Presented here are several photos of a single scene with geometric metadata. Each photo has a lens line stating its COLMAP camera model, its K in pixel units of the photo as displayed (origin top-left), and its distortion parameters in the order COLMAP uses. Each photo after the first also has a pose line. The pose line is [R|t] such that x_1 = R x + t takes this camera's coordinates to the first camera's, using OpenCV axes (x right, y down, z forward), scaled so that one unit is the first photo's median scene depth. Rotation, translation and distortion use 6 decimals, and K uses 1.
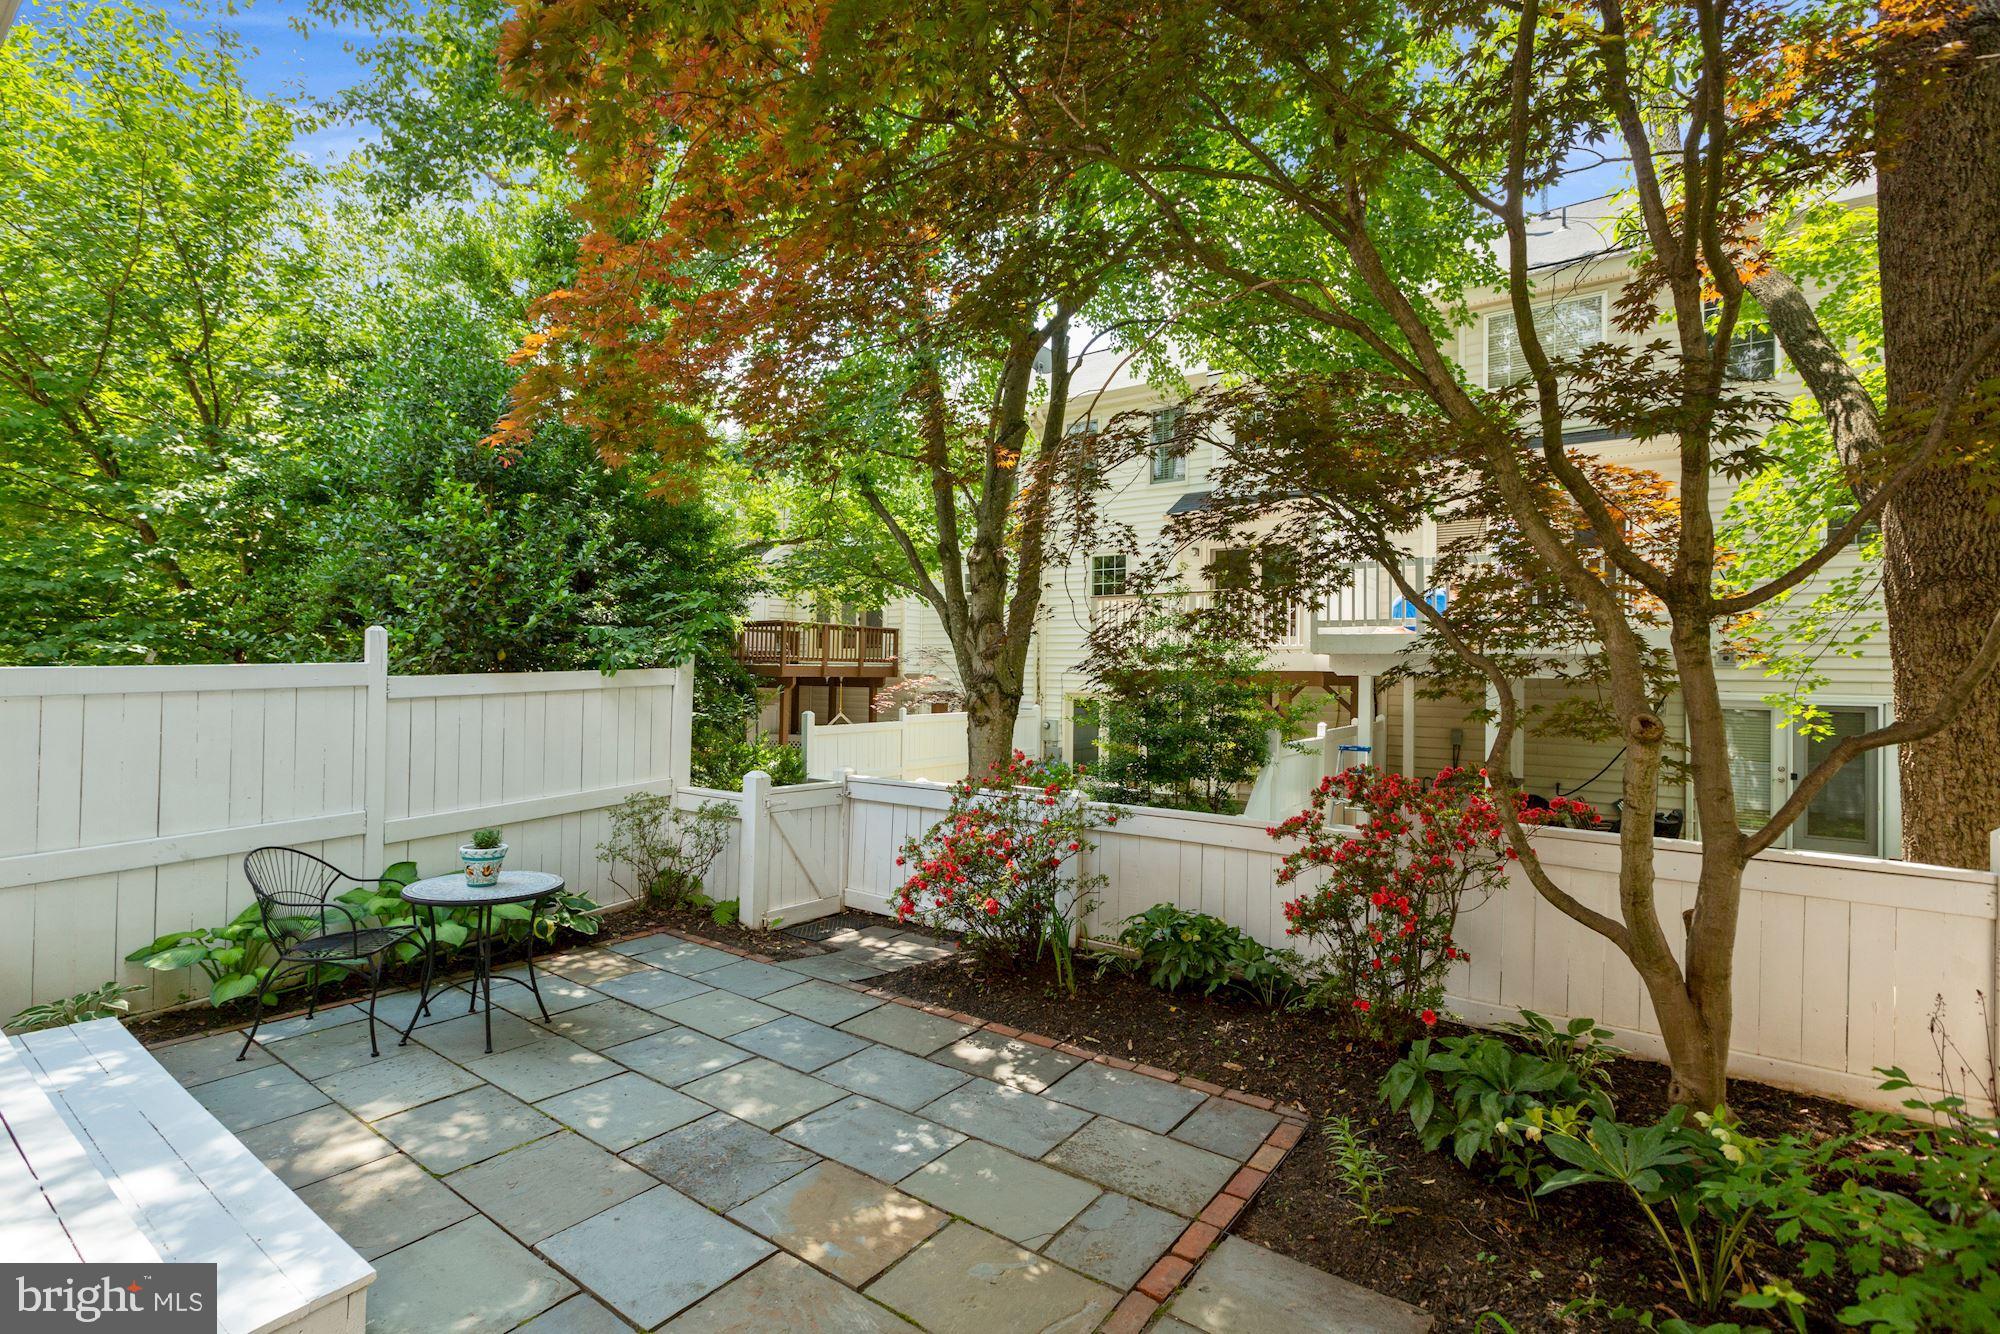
lens RADIAL K [[897.7, 0, 985.0], [0, 897.7, 668.5], [0, 0, 1]] dist [0.001911, 0.000385]
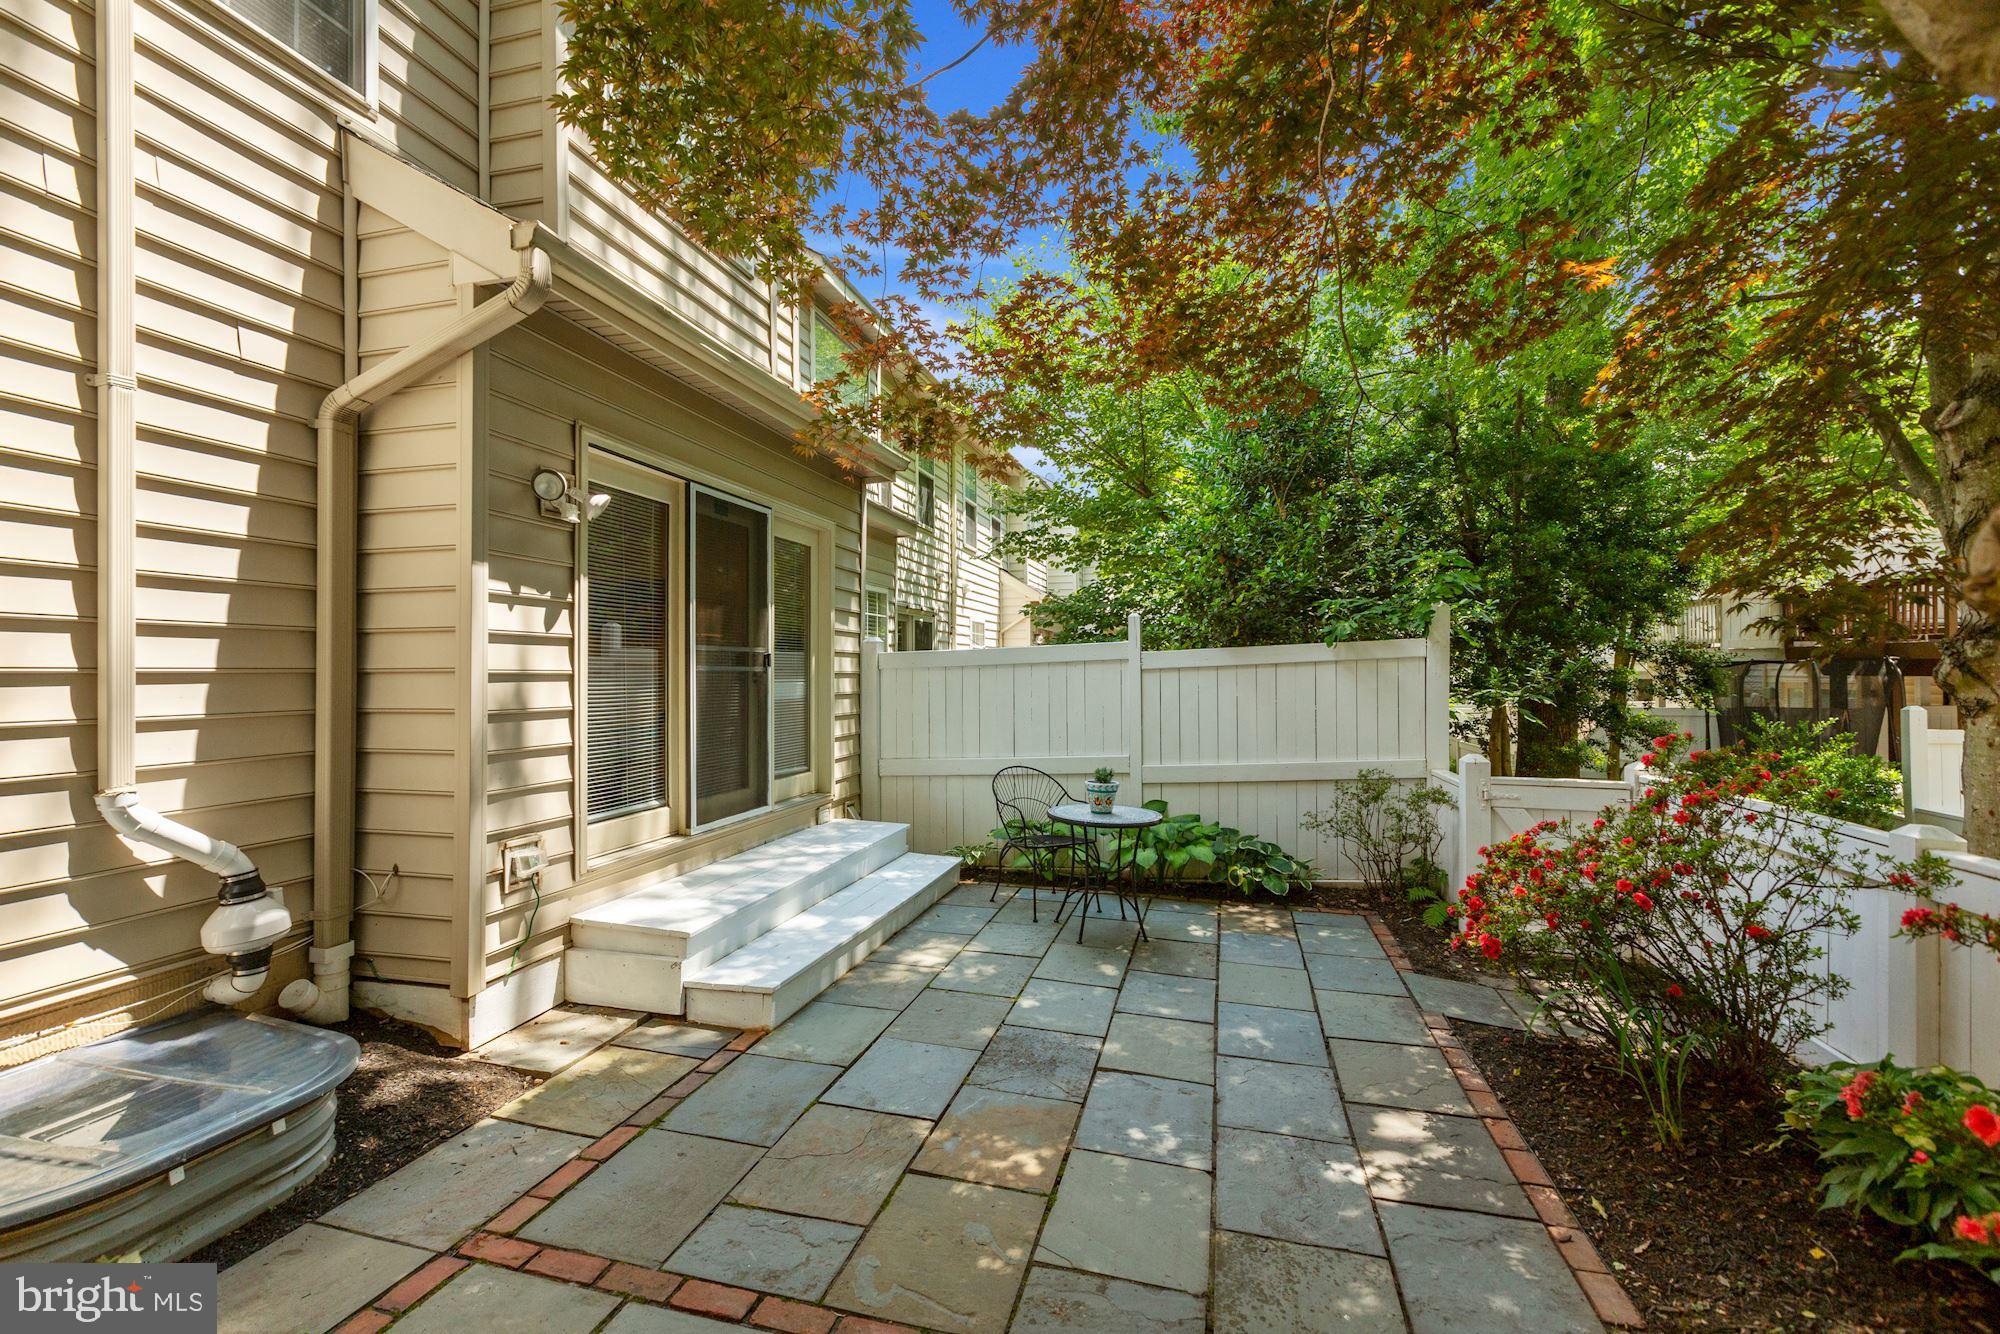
lens RADIAL K [[897.7, 0, 985.0], [0, 897.7, 668.5], [0, 0, 1]] dist [0.001911, 0.000385]
pose [[0.355637, -0.017980, -0.934451, 0.546773], [0.017668, 0.999766, -0.012513, 0.054878], [0.934457, -0.012060, 0.355872, 0.415378]]
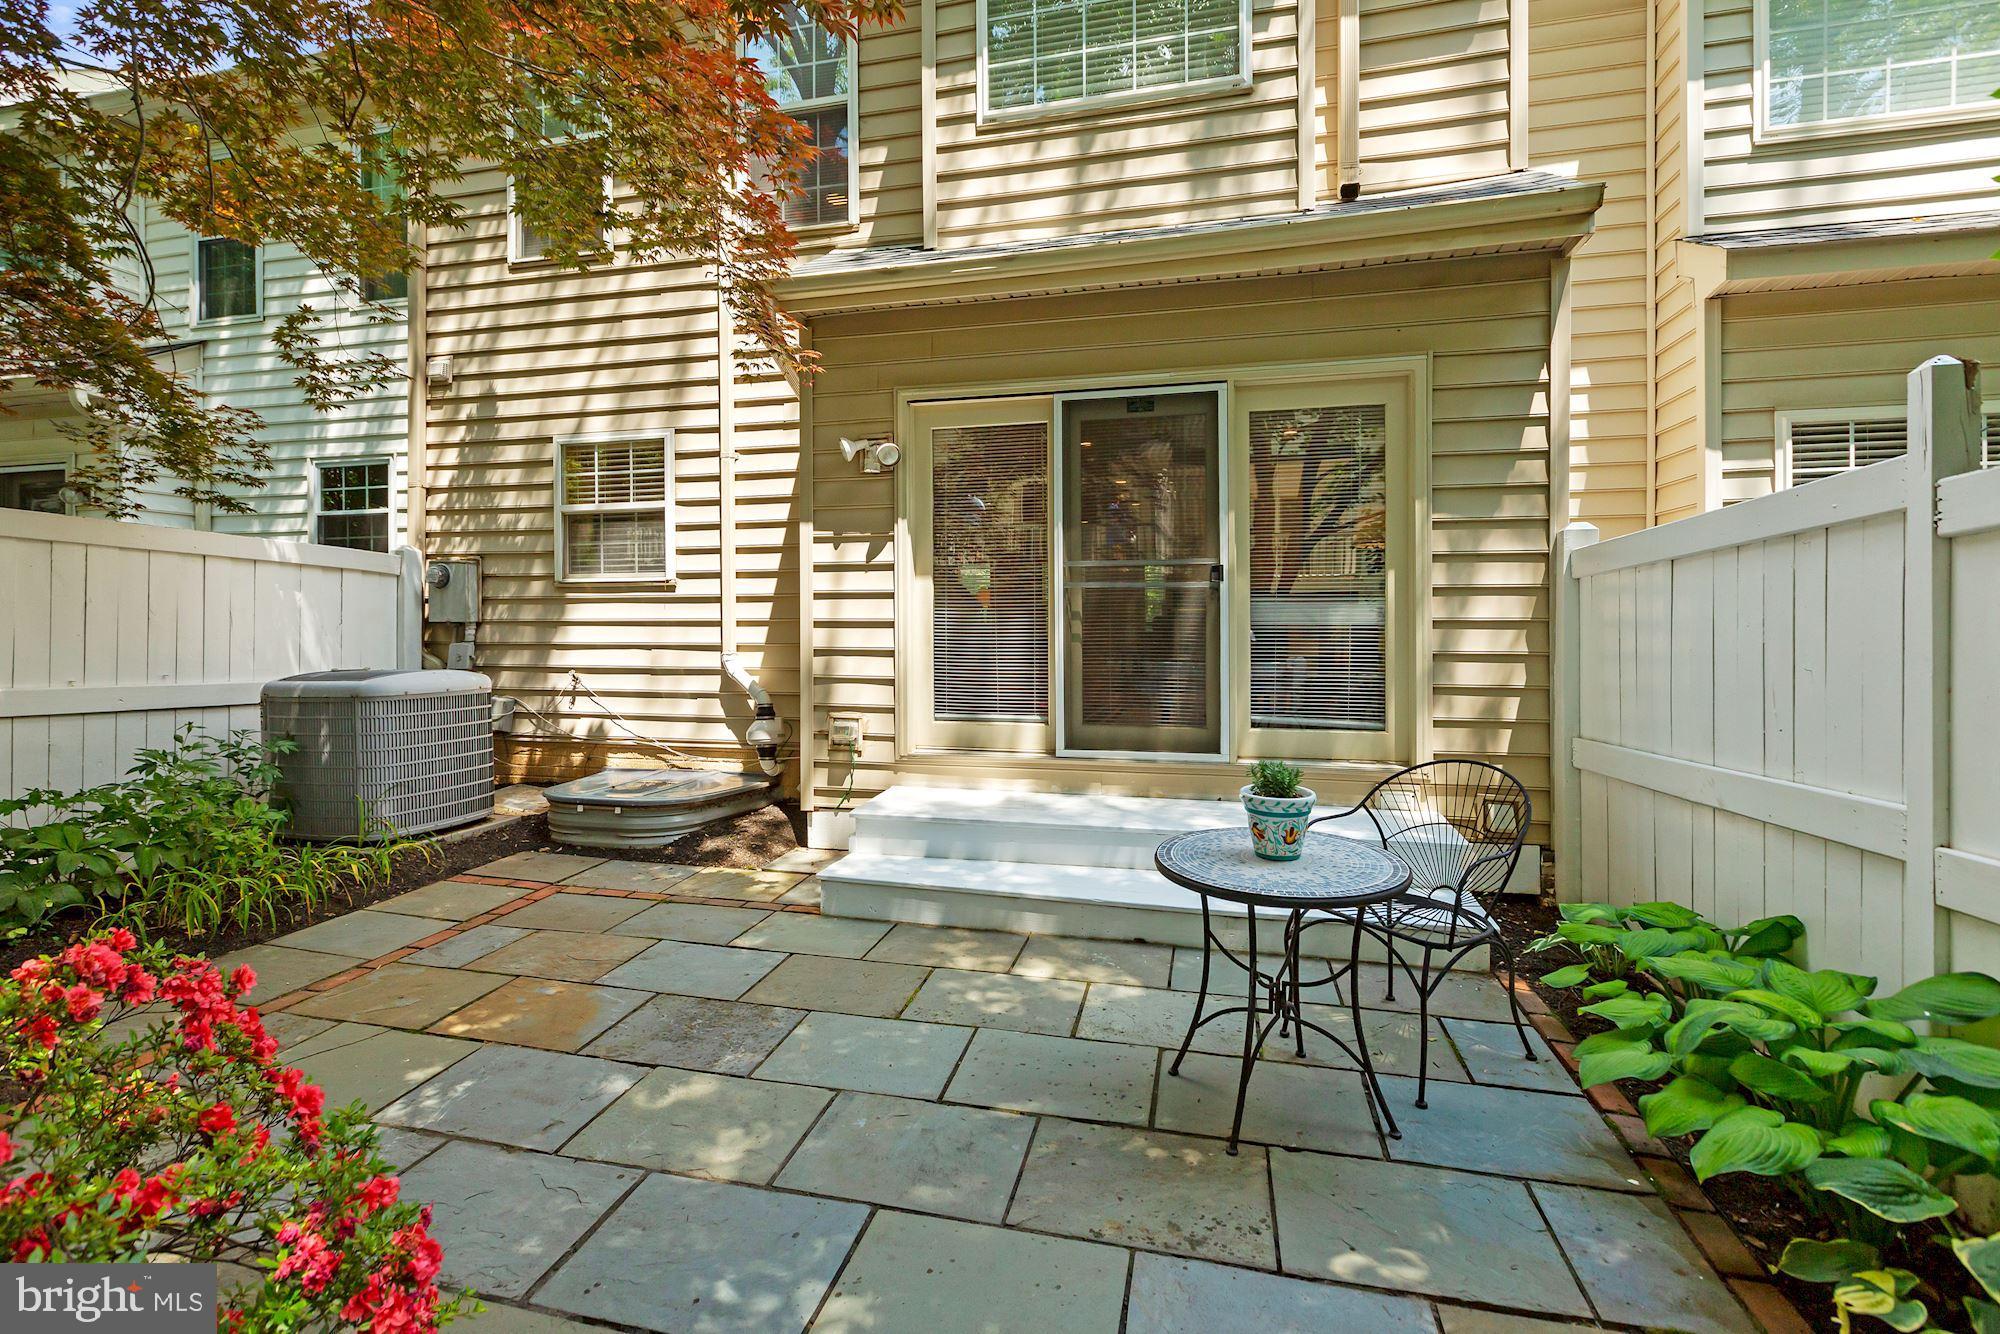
lens RADIAL K [[903.5, 0, 991.9], [0, 903.5, 638.4], [0, 0, 1]] dist [0.016553, 0.000160]
pose [[-0.928786, -0.009643, -0.370490, -0.191105], [-0.008650, 0.999953, -0.004342, 0.106741], [0.370515, -0.000828, -0.928826, 1.527598]]
